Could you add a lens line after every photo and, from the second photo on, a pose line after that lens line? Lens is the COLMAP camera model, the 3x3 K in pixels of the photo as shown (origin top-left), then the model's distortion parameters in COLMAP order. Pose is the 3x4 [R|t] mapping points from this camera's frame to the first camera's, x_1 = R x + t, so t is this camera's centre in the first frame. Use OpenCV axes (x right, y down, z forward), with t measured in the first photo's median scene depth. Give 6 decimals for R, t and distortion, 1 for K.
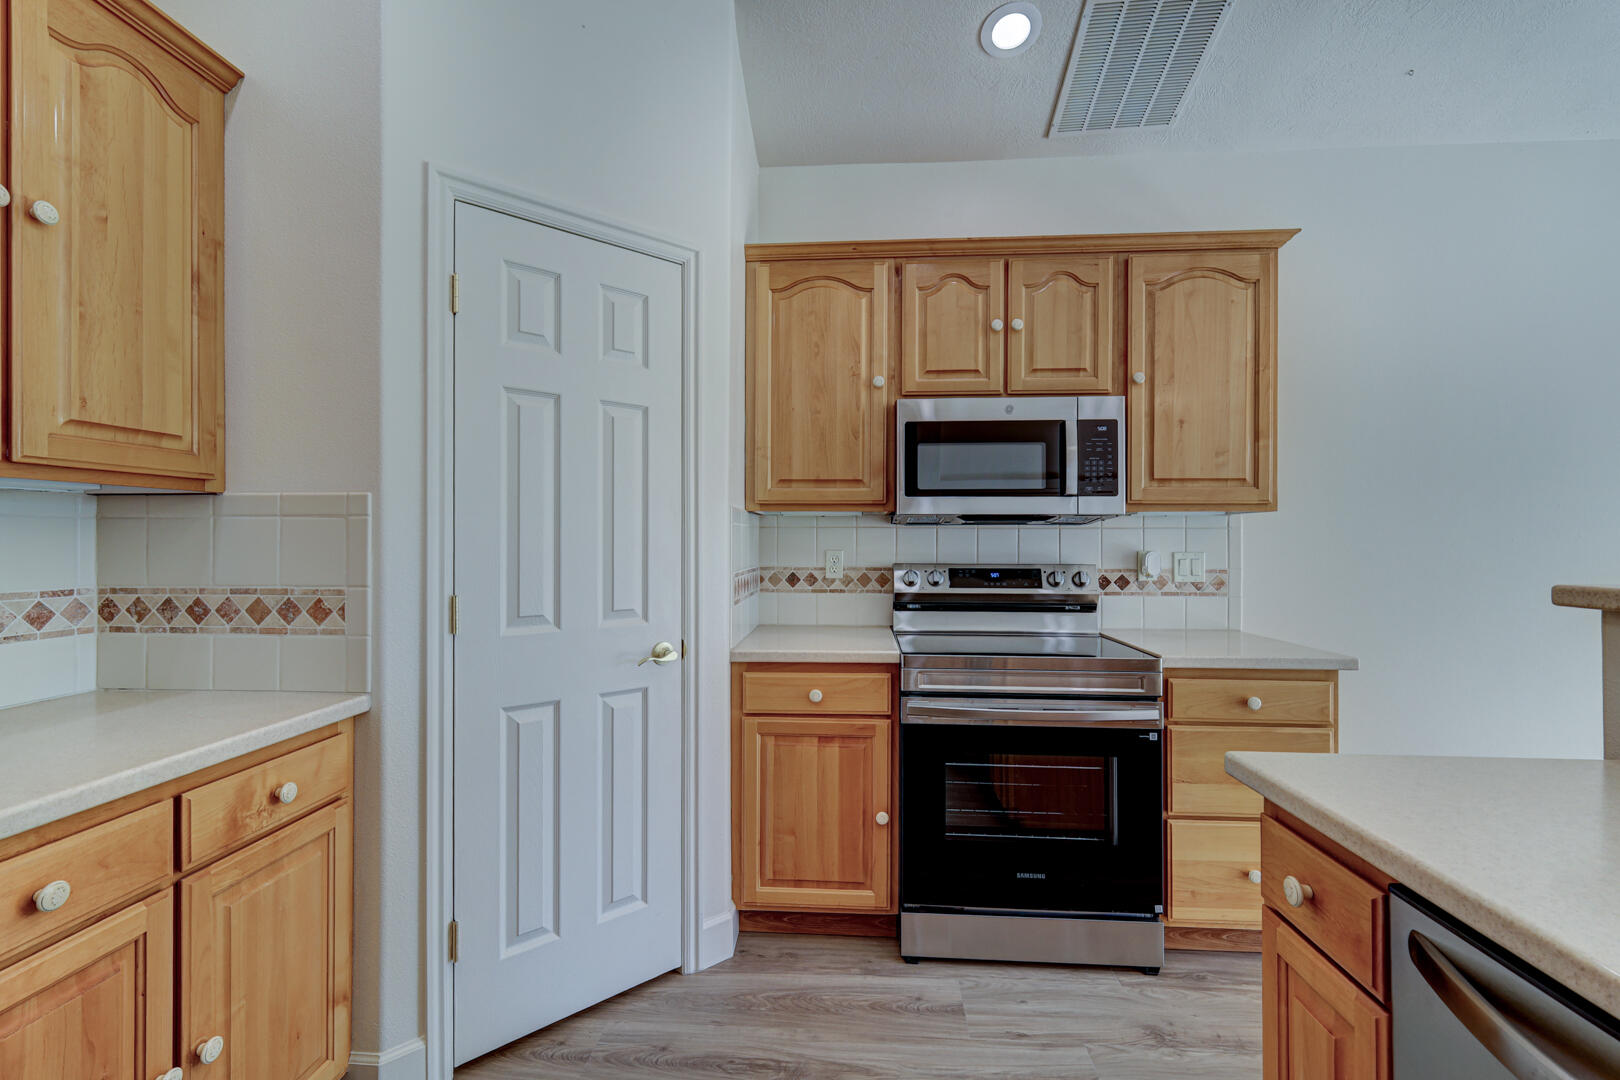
lens RADIAL K [[720.2, 0, 814.4], [0, 720.2, 534.8], [0, 0, 1]] dist [-0.000187, 0.000215]
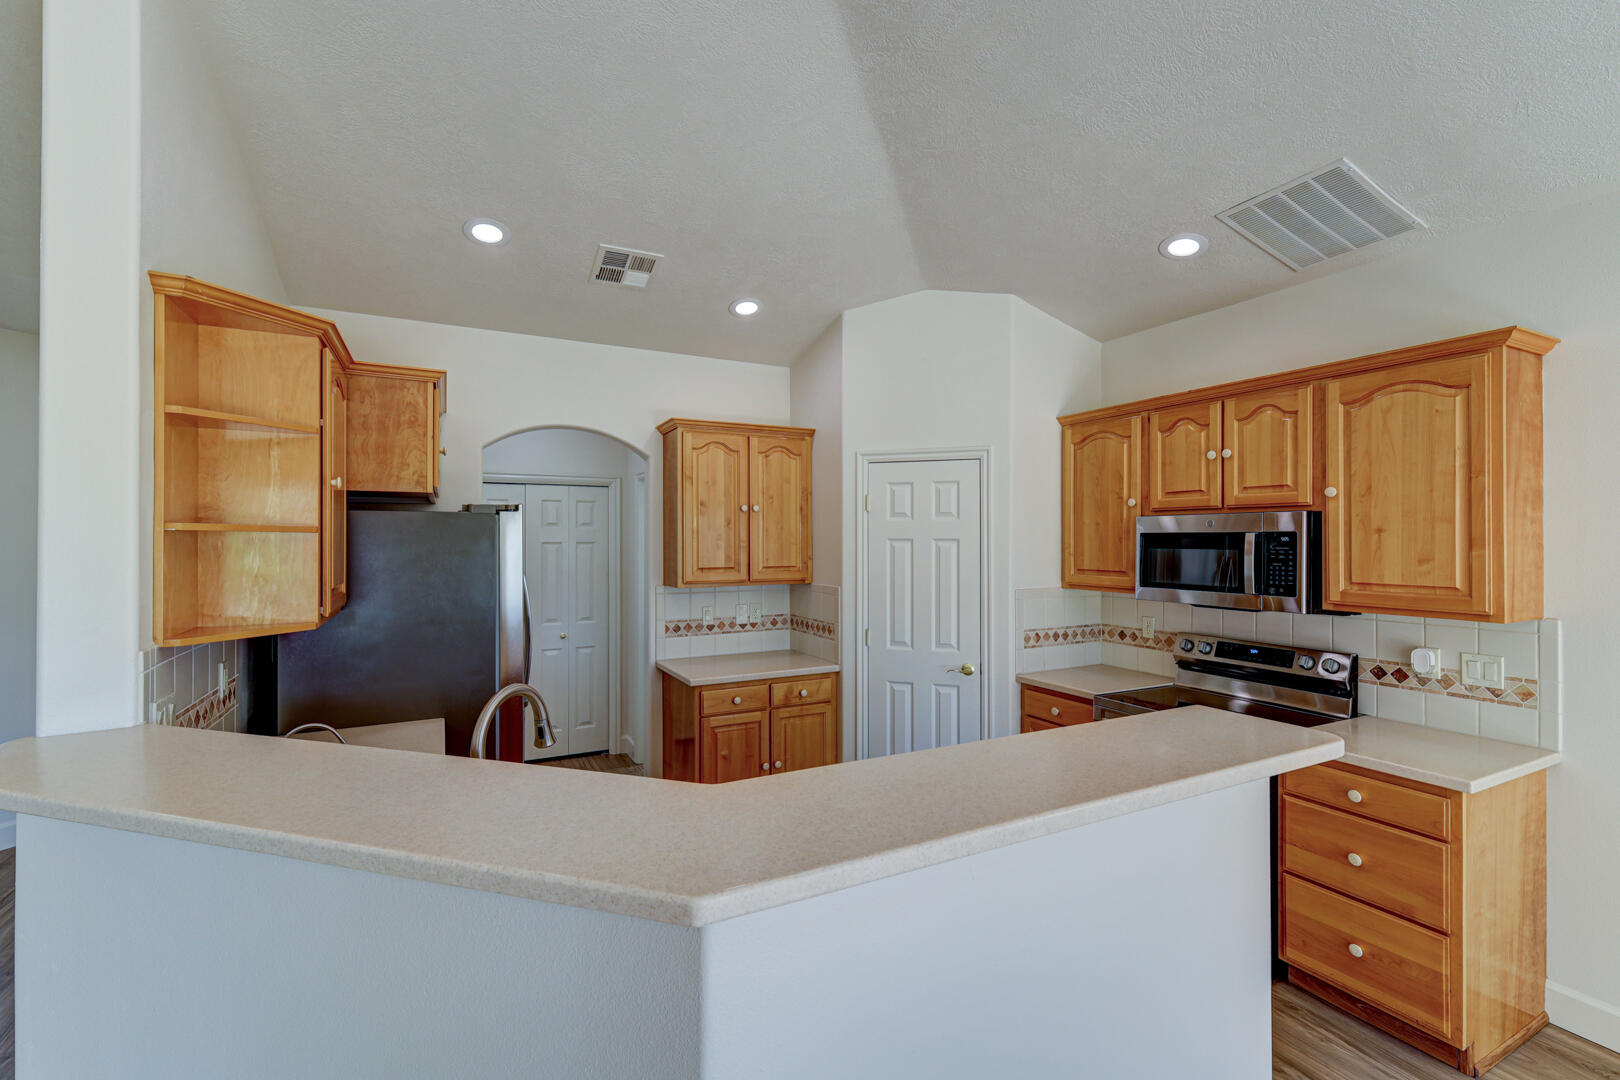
lens RADIAL K [[705.2, 0, 806.2], [0, 705.2, 537.3], [0, 0, 1]] dist [0.002530, -0.000246]
pose [[0.513811, -0.005105, -0.857888, 0.967751], [0.007606, 0.999970, -0.001394, -0.151654], [0.857869, -0.005809, 0.513835, -0.259601]]
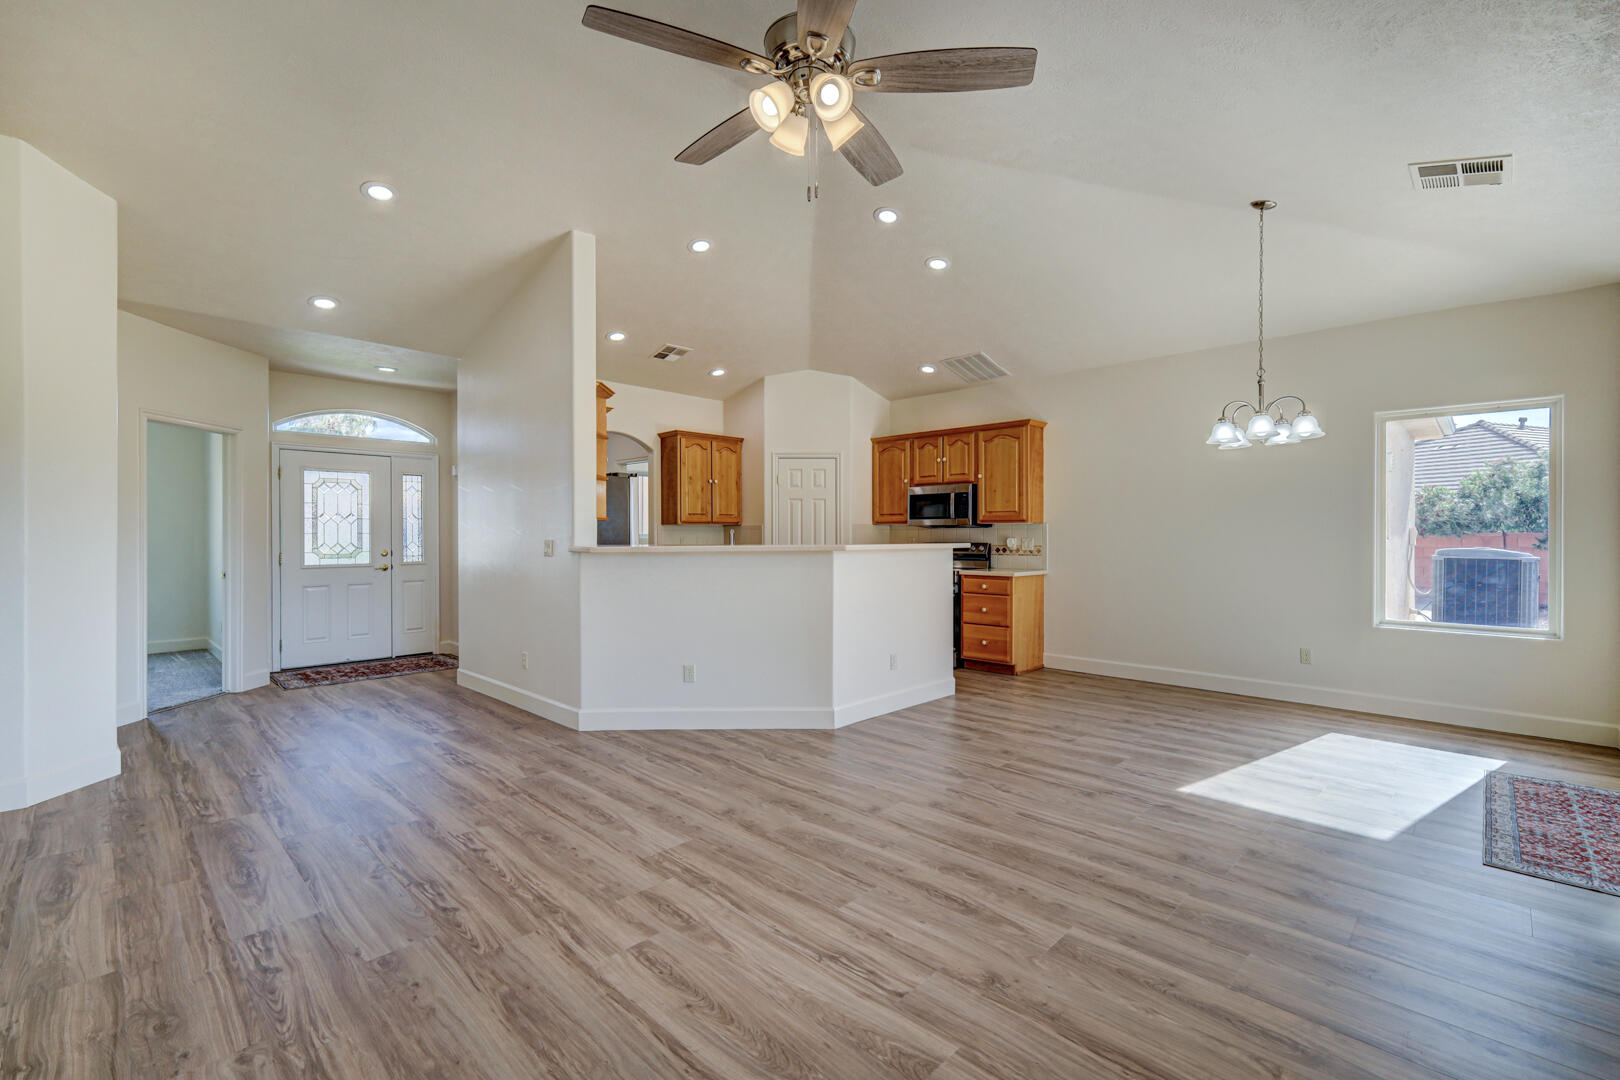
lens RADIAL K [[705.2, 0, 806.2], [0, 705.2, 537.3], [0, 0, 1]] dist [0.002530, -0.000246]
pose [[0.760828, -0.001163, -0.648952, 1.725373], [0.007358, 0.999950, 0.006834, -0.001599], [0.648912, -0.009974, 0.760798, -1.550593]]
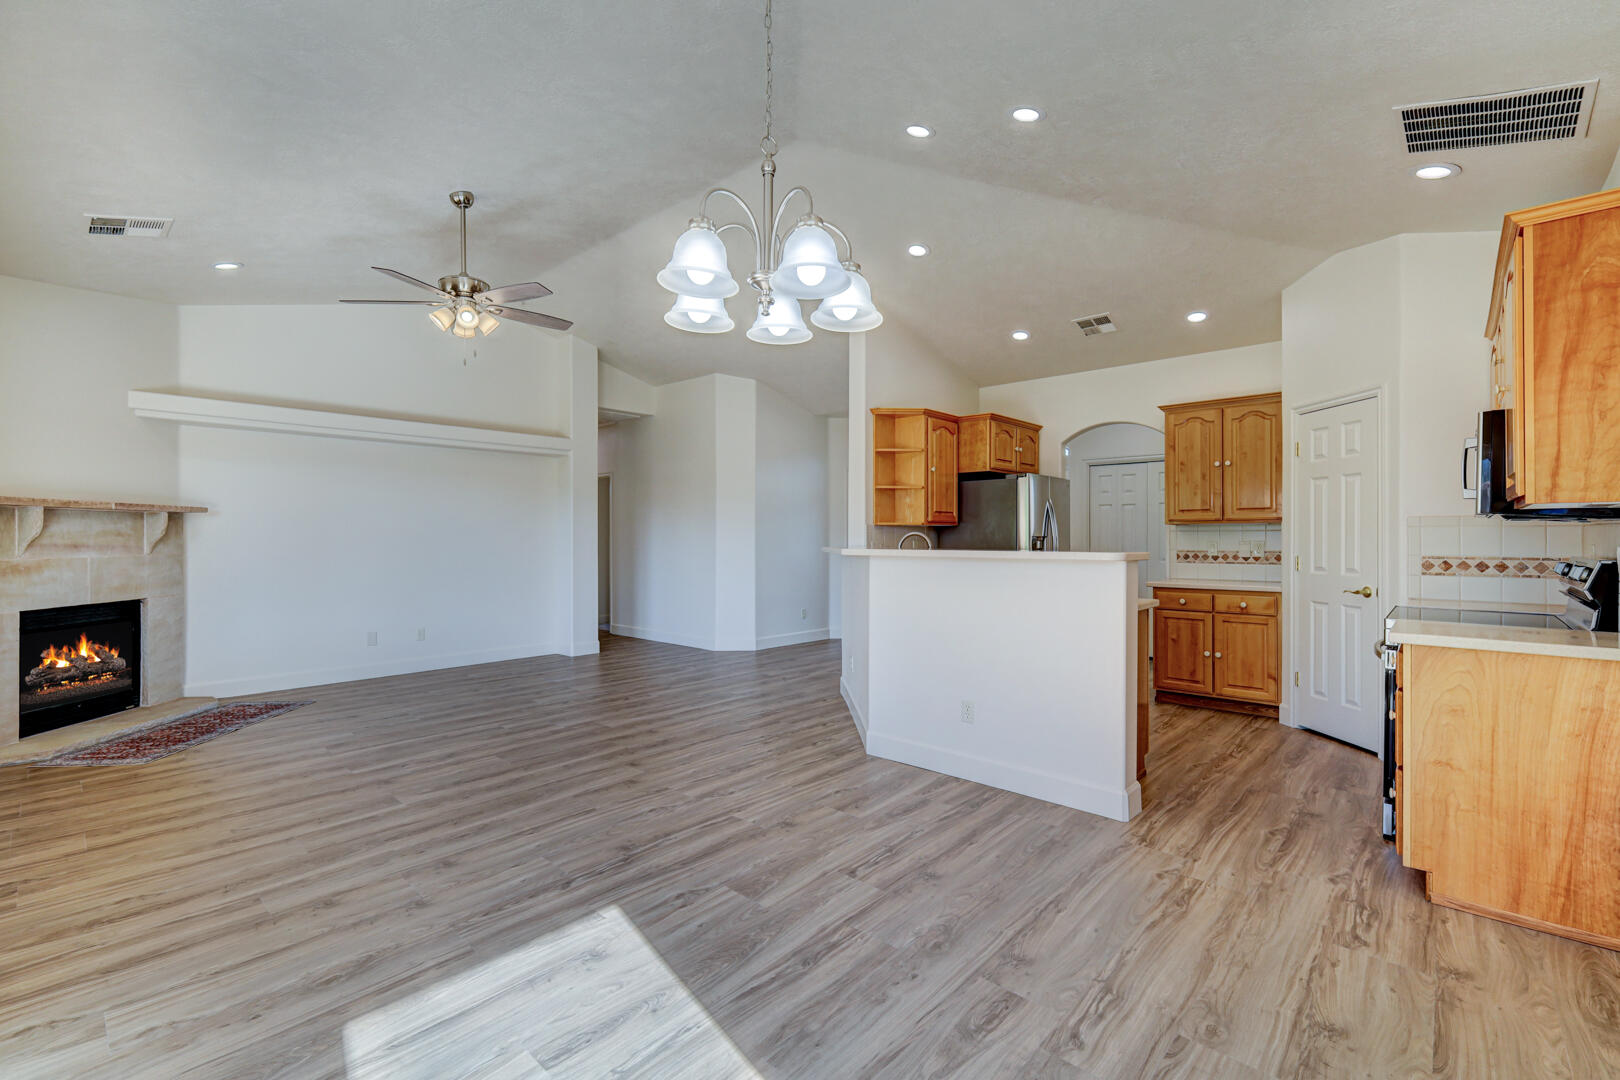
lens RADIAL K [[705.2, 0, 806.2], [0, 705.2, 537.3], [0, 0, 1]] dist [0.002530, -0.000246]
pose [[-0.624417, -0.002847, -0.781086, 1.974497], [0.003854, 0.999970, -0.006726, 0.013689], [0.781082, -0.007211, -0.624387, 0.844033]]
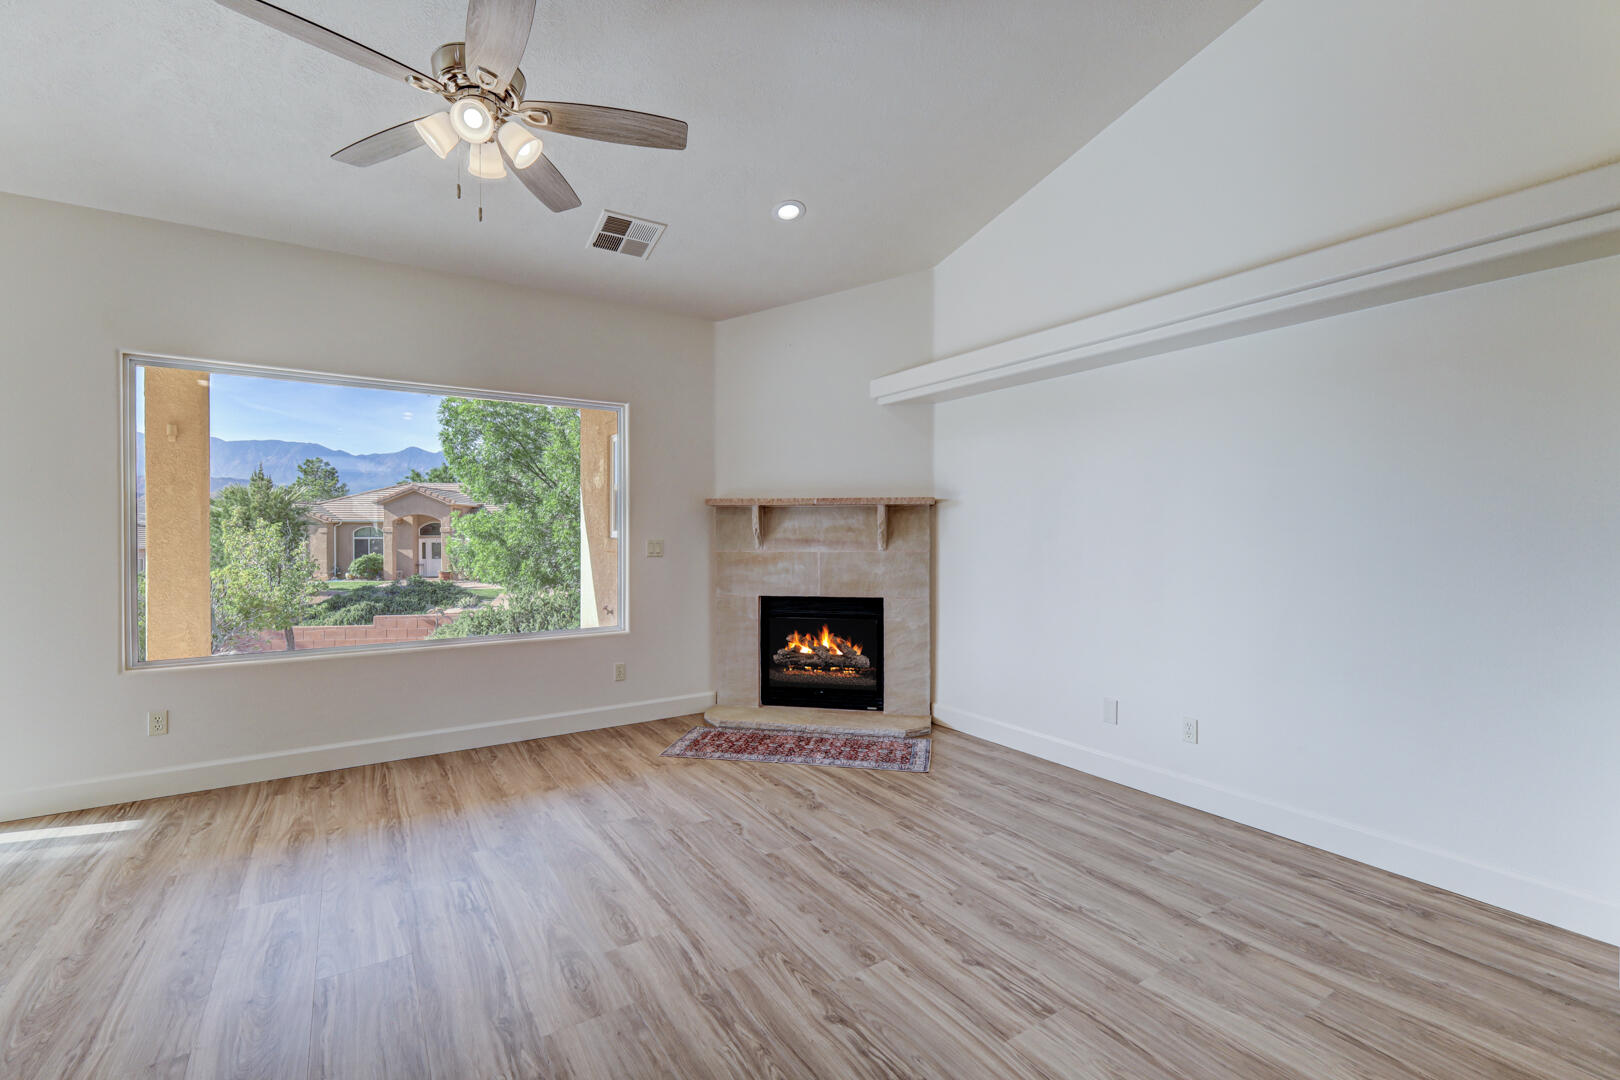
lens RADIAL K [[698.3, 0, 812.7], [0, 698.3, 538.1], [0, 0, 1]] dist [-0.003507, 0.000161]
pose [[-0.608339, -0.009054, 0.793626, 0.148656], [-0.007963, 0.999954, 0.005305, -0.001753], [-0.793638, -0.003092, -0.608383, -0.660551]]
